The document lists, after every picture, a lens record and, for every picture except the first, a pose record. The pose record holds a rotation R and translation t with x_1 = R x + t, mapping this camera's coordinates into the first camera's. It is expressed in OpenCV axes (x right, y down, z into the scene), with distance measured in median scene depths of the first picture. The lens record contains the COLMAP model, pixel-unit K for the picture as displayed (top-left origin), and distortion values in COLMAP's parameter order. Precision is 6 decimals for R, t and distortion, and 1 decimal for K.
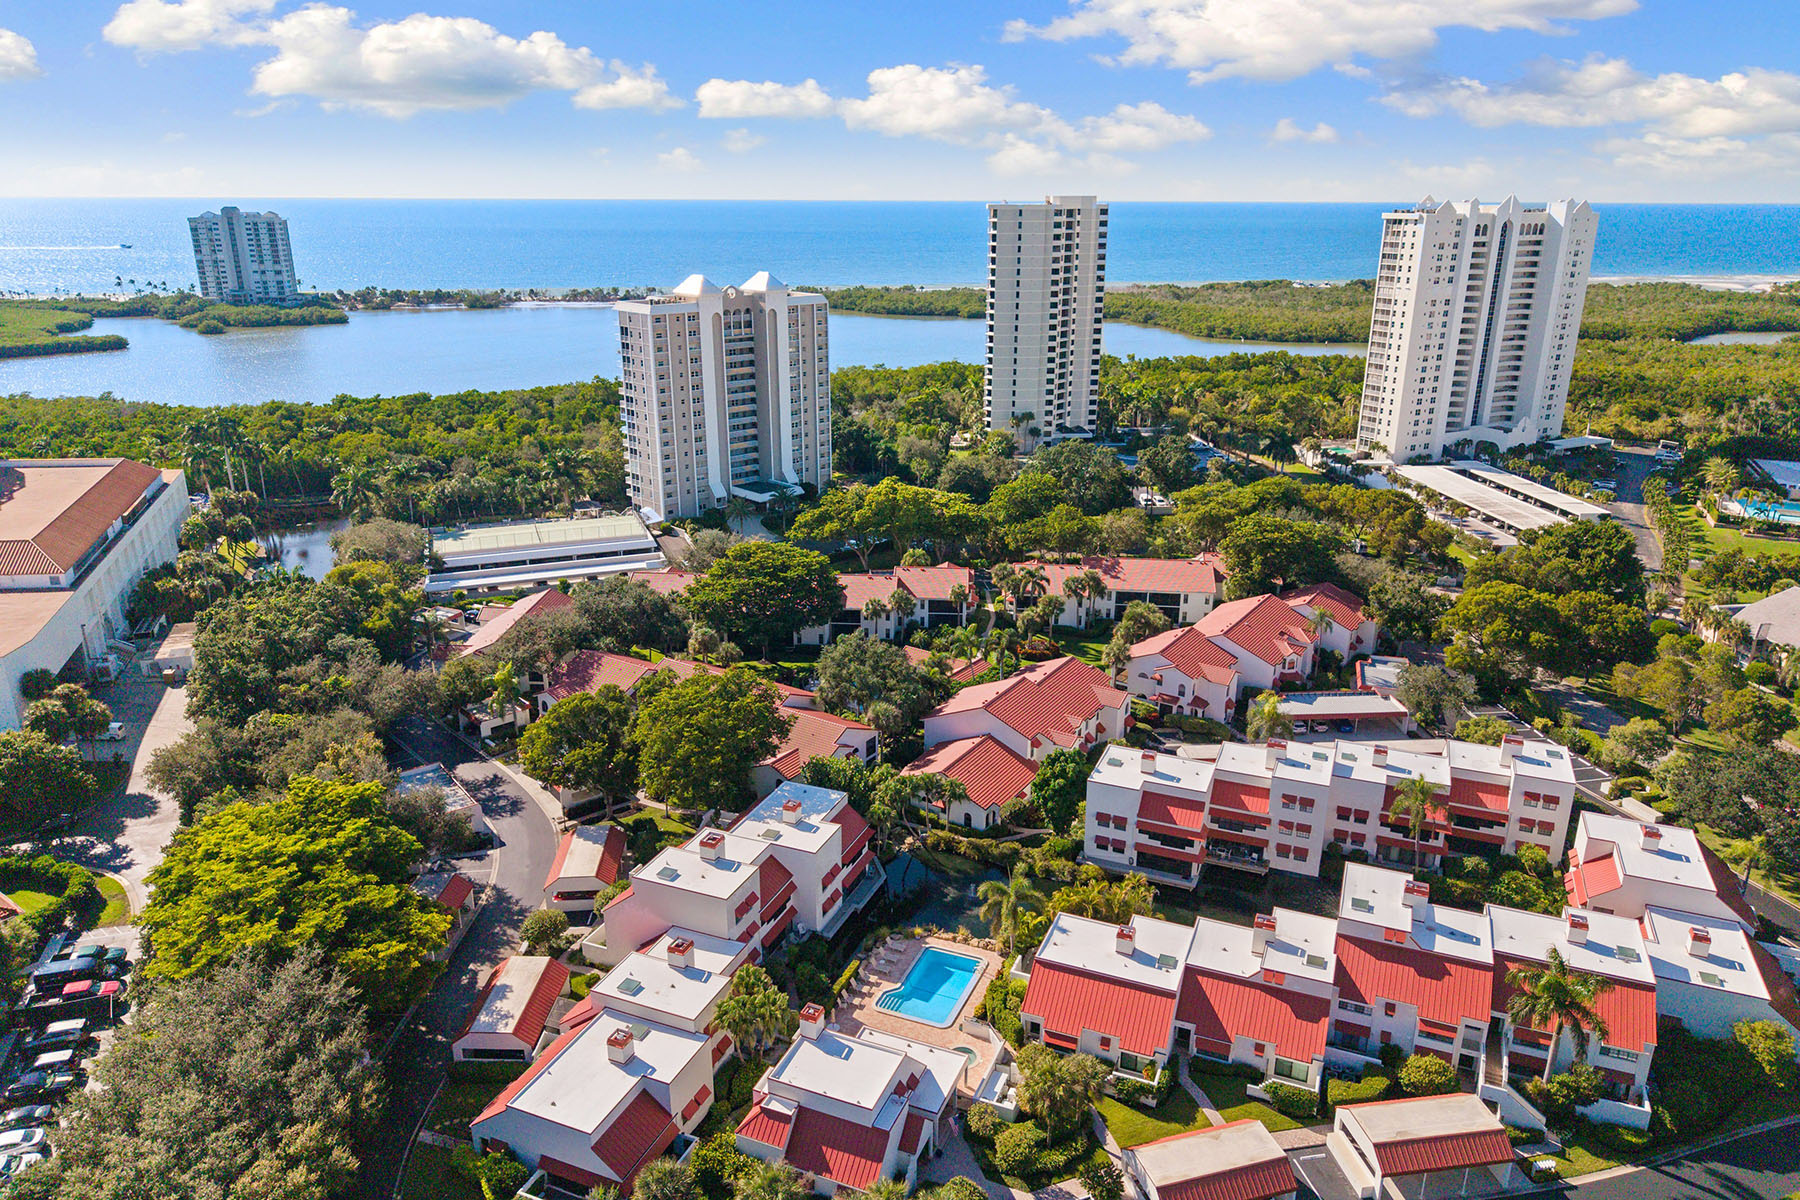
lens RADIAL K [[1197.6, 0, 905.6], [0, 1197.6, 601.3], [0, 0, 1]] dist [0.008735, -0.004804]
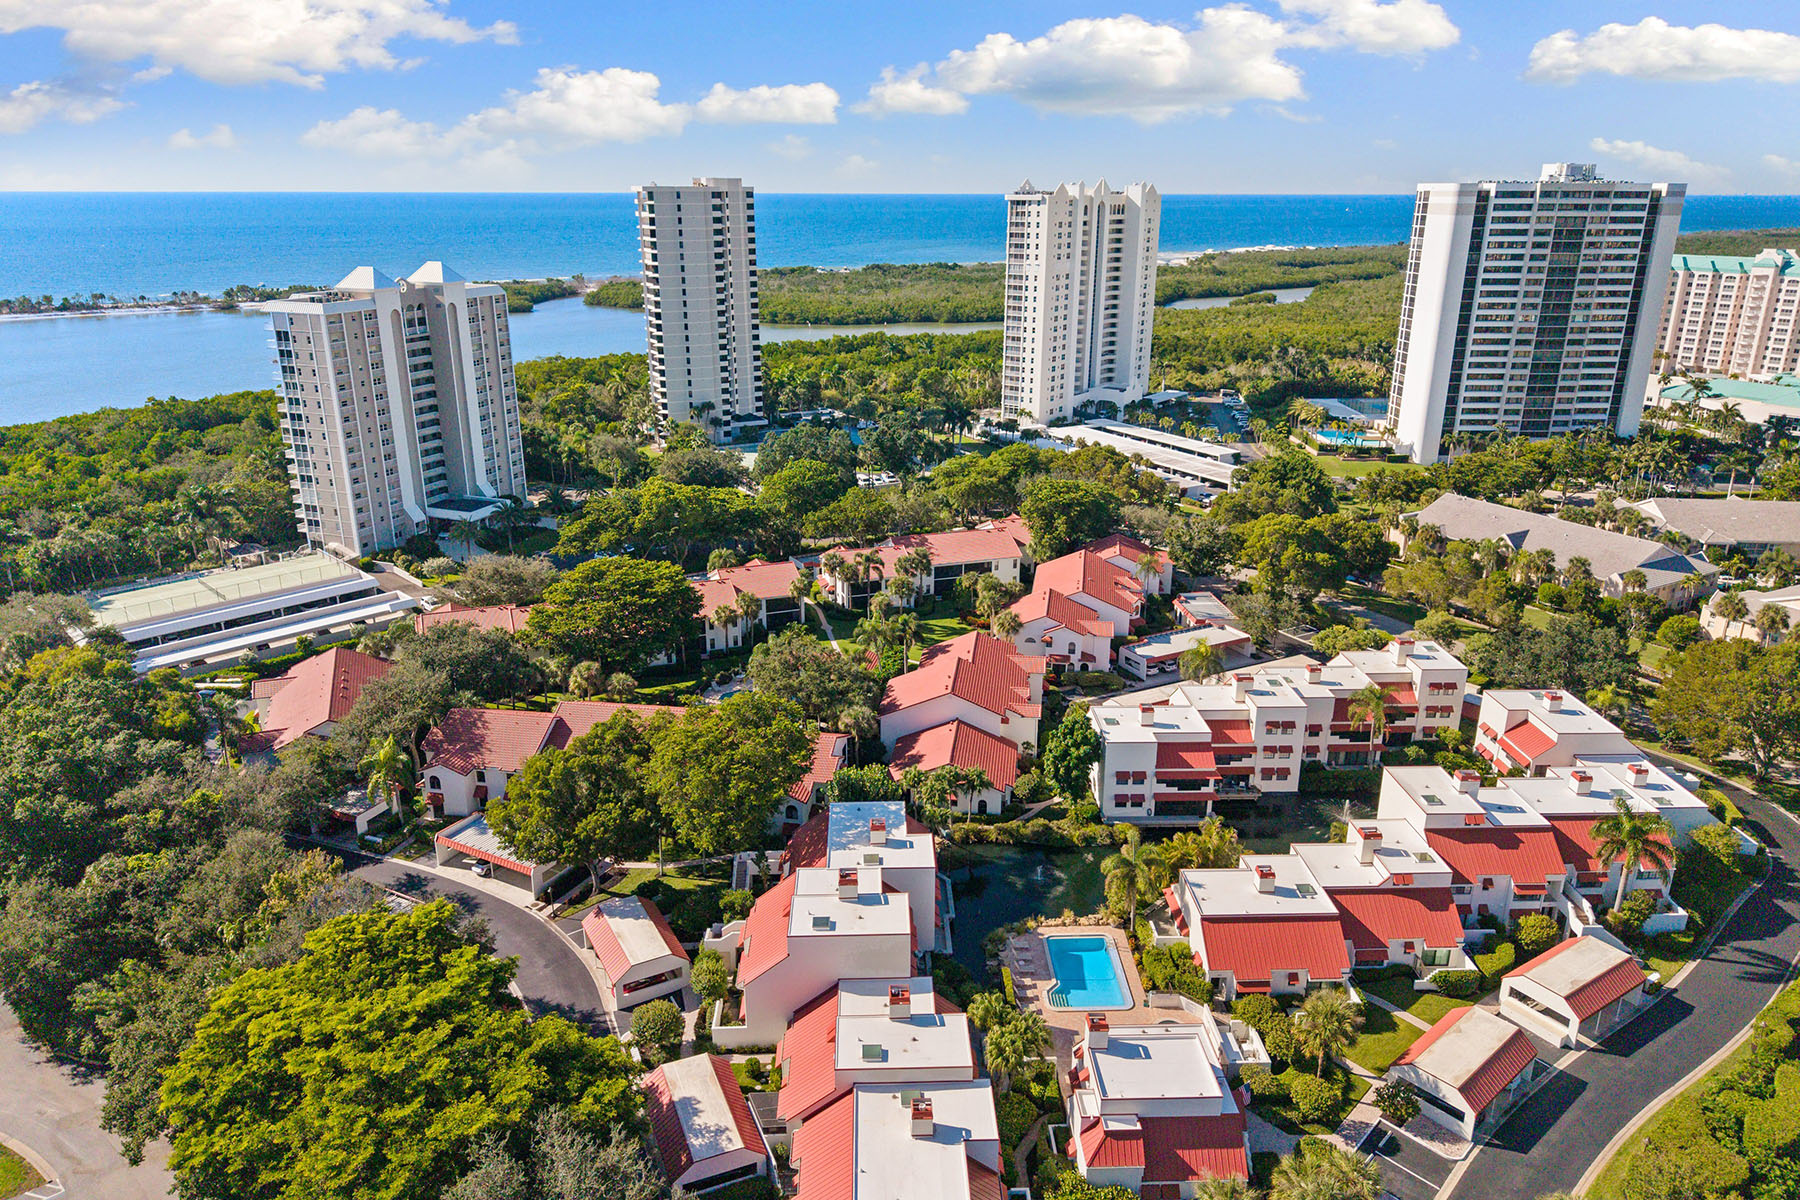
lens RADIAL K [[1197.6, 0, 905.6], [0, 1197.6, 601.3], [0, 0, 1]] dist [0.008735, -0.004804]
pose [[0.910410, -0.135165, 0.391003, -0.196789], [0.133007, 0.990574, 0.032737, -0.012480], [-0.391743, 0.022202, 0.919807, 0.068819]]
